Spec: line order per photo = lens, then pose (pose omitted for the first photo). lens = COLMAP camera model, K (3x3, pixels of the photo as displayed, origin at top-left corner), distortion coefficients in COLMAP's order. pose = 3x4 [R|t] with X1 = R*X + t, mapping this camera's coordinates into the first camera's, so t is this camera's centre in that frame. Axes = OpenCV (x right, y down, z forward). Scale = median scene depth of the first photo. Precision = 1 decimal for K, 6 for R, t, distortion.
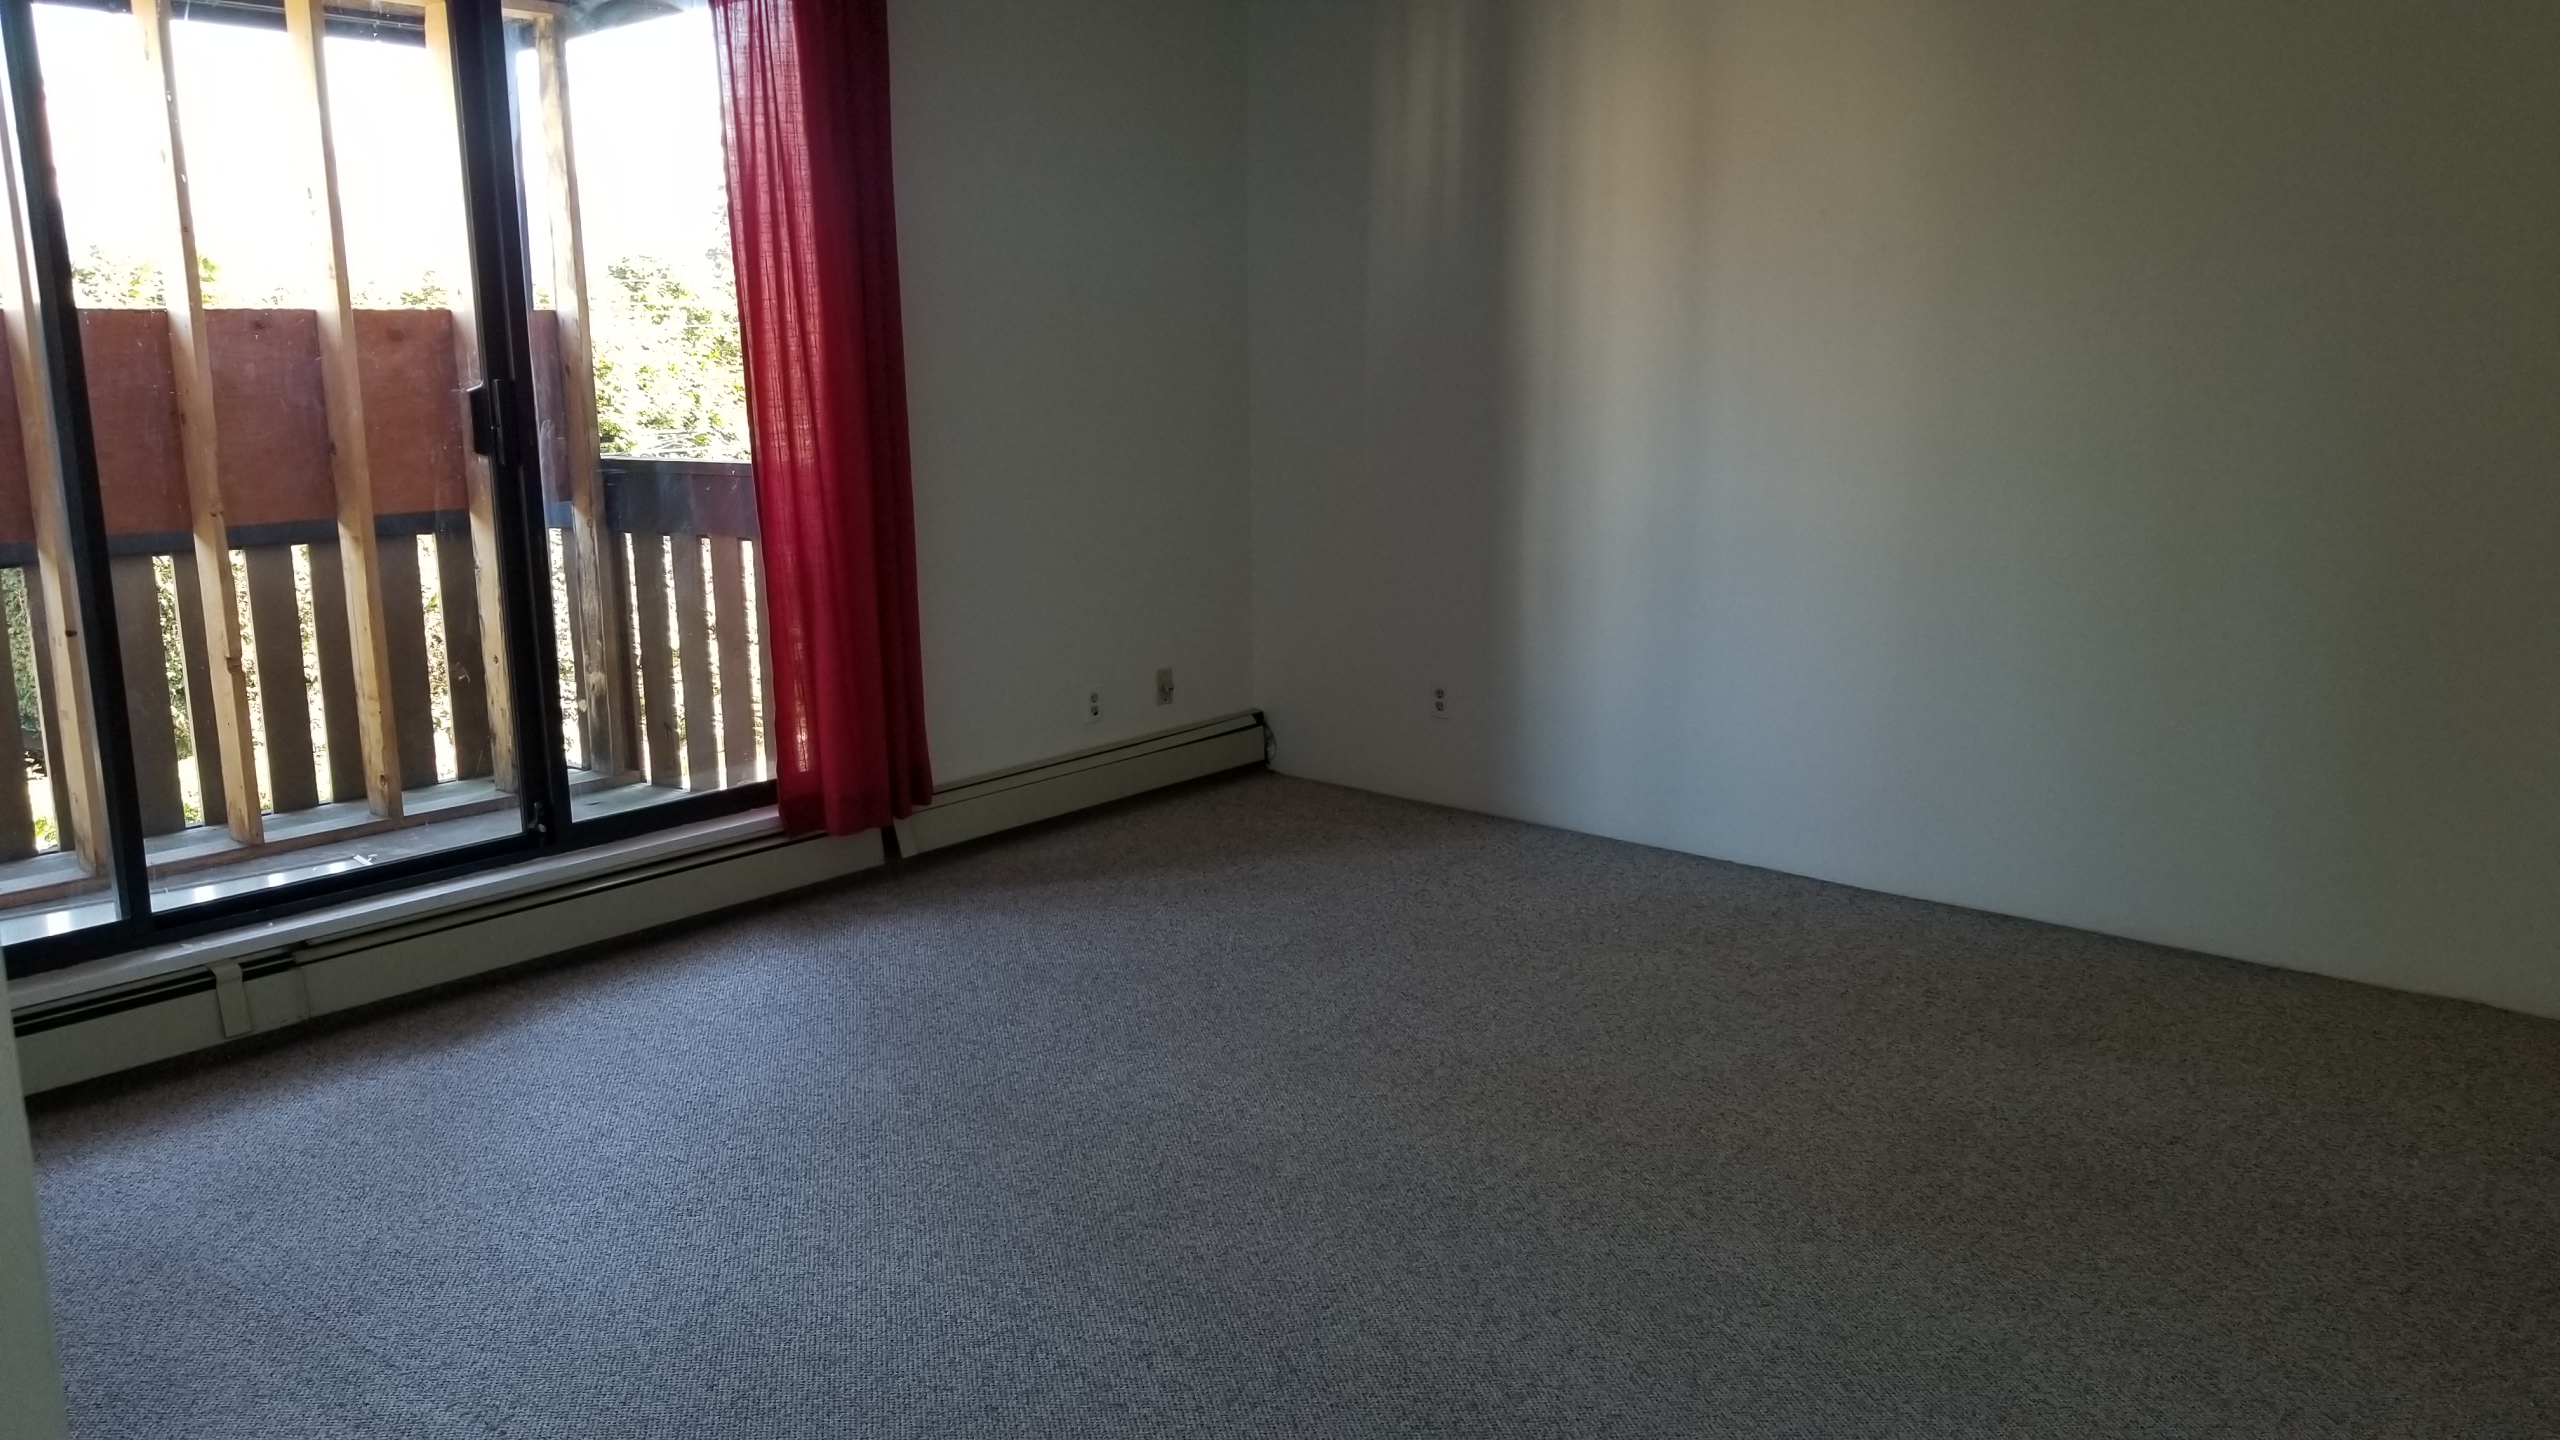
lens RADIAL K [[1993.7, 0, 1318.8], [0, 1993.7, 717.5], [0, 0, 1]] dist [0.122902, 0.000814]
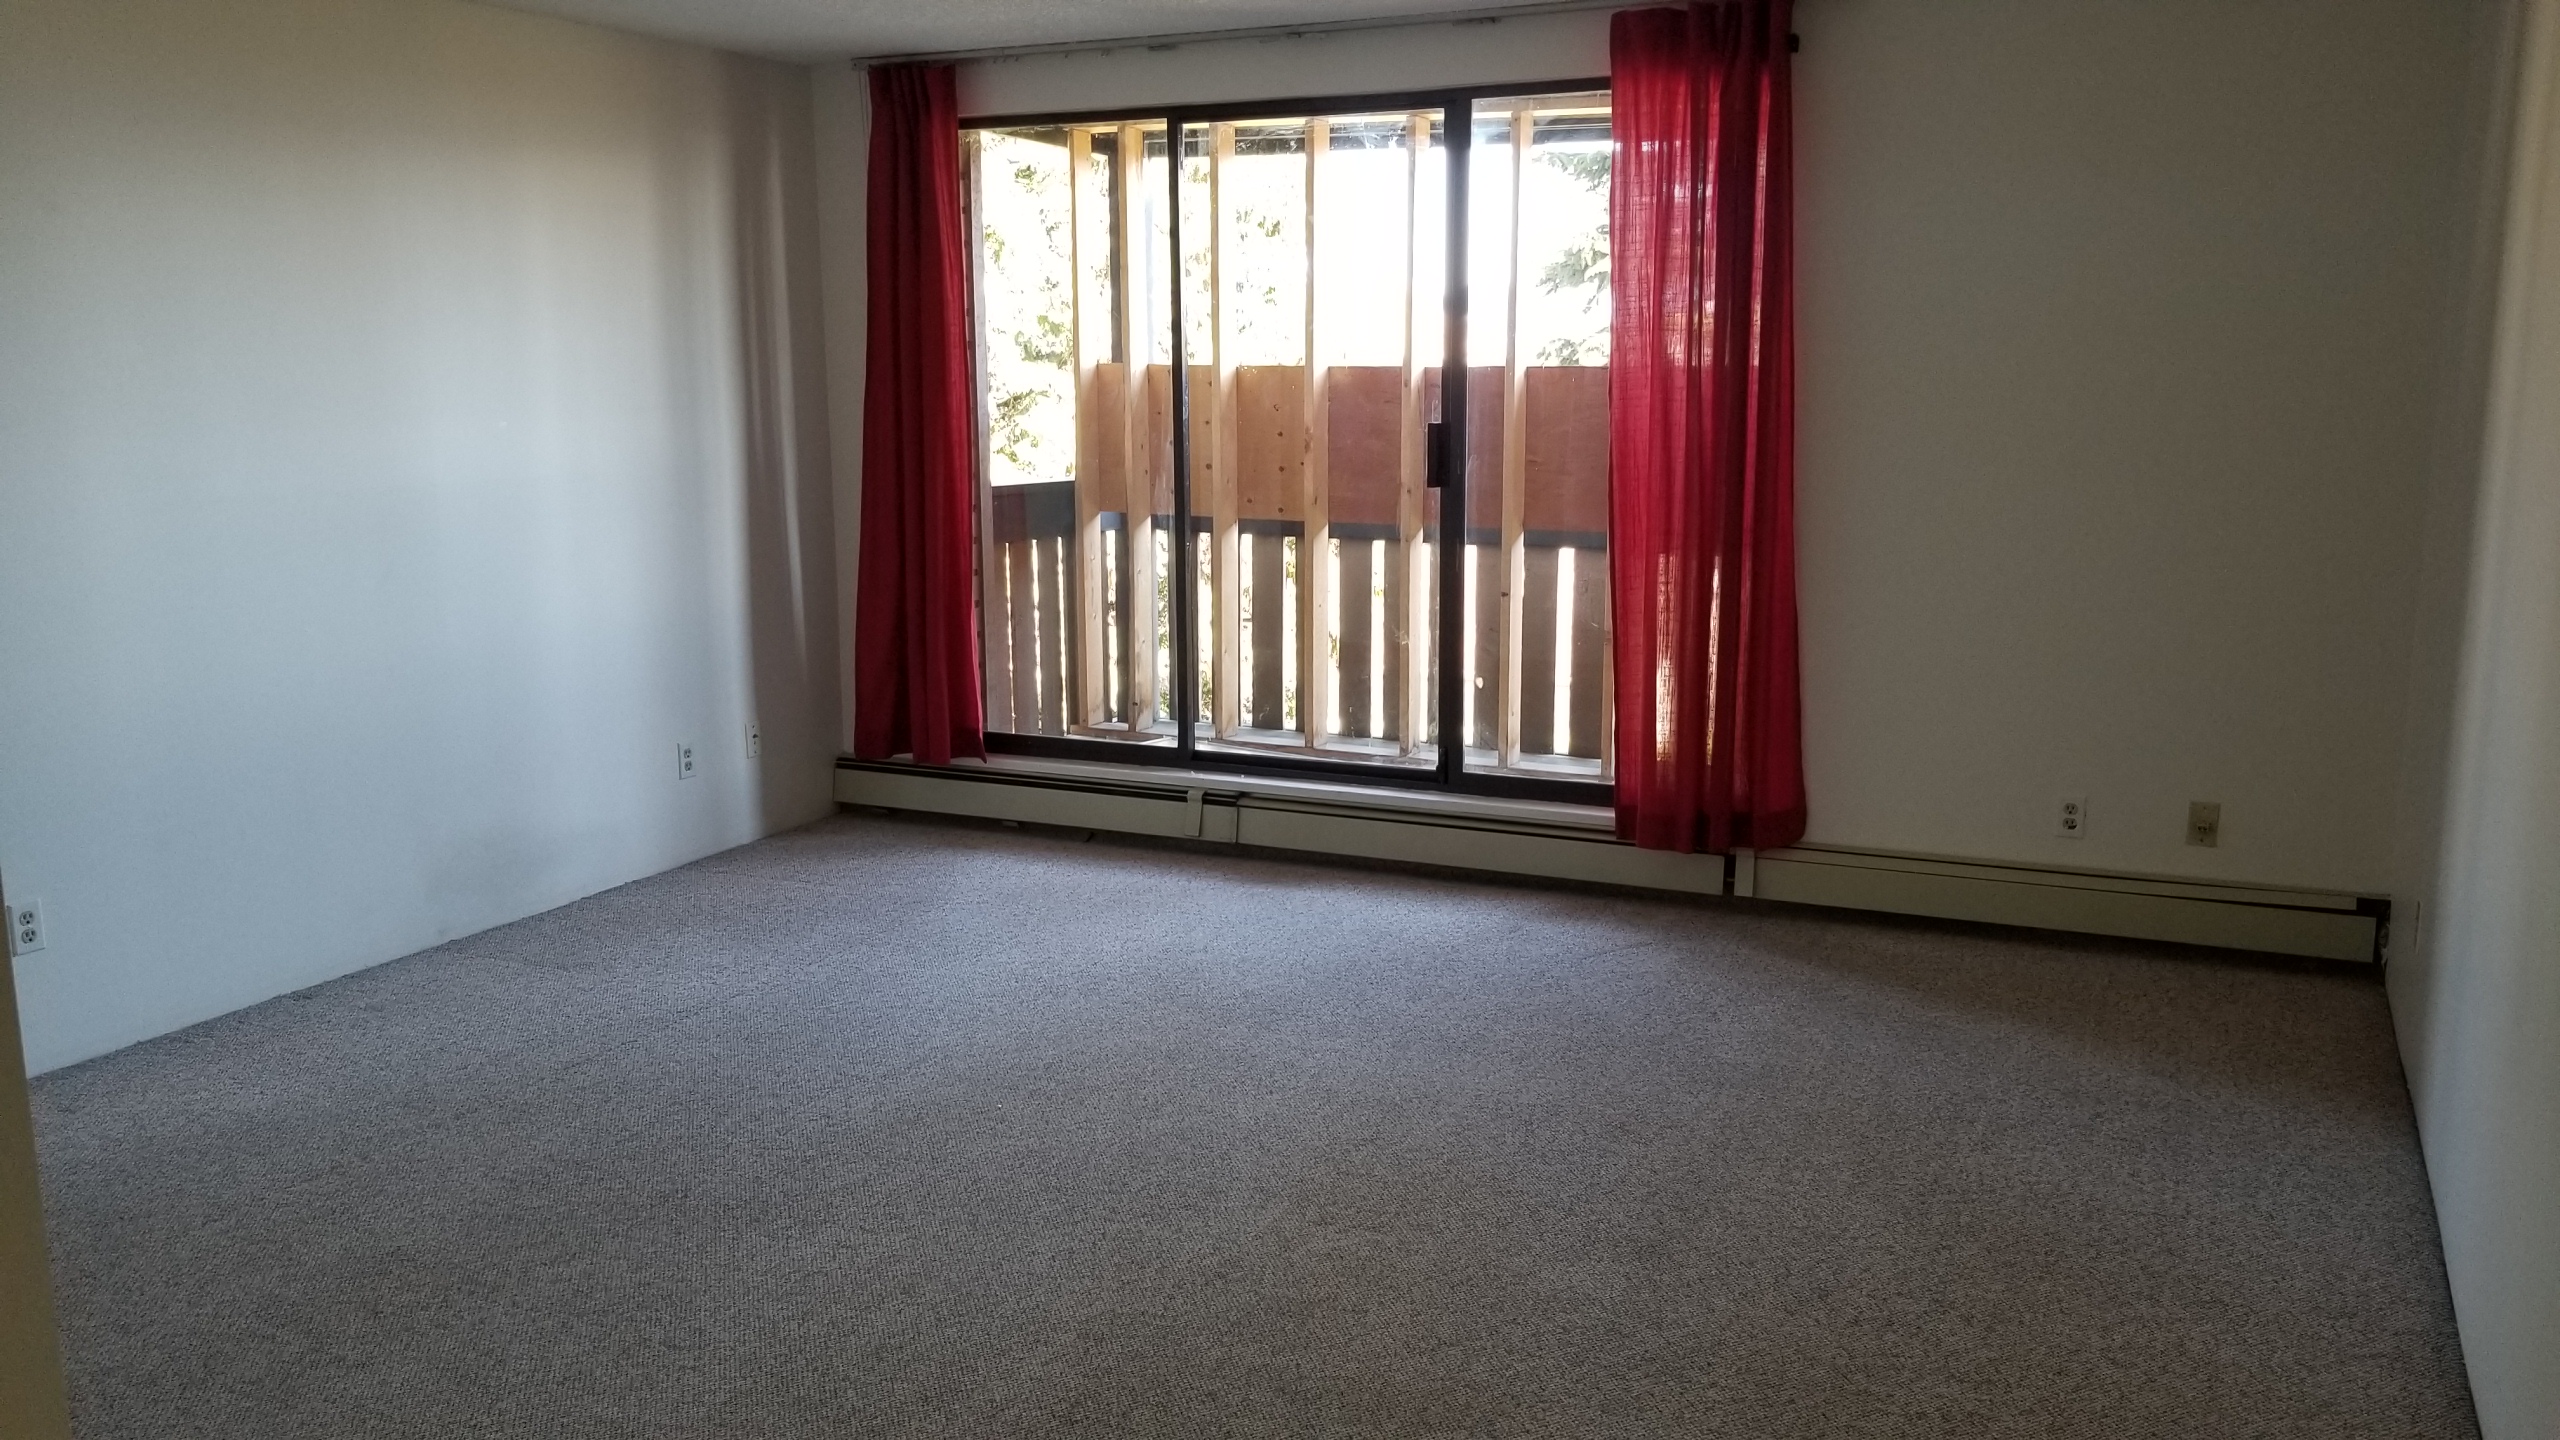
lens RADIAL K [[1993.7, 0, 1318.8], [0, 1993.7, 717.5], [0, 0, 1]] dist [0.122902, 0.000814]
pose [[0.243894, 0.170146, -0.954760, 0.786542], [-0.185963, 0.974425, 0.126146, -0.121258], [0.951805, 0.146784, 0.269298, 0.546785]]
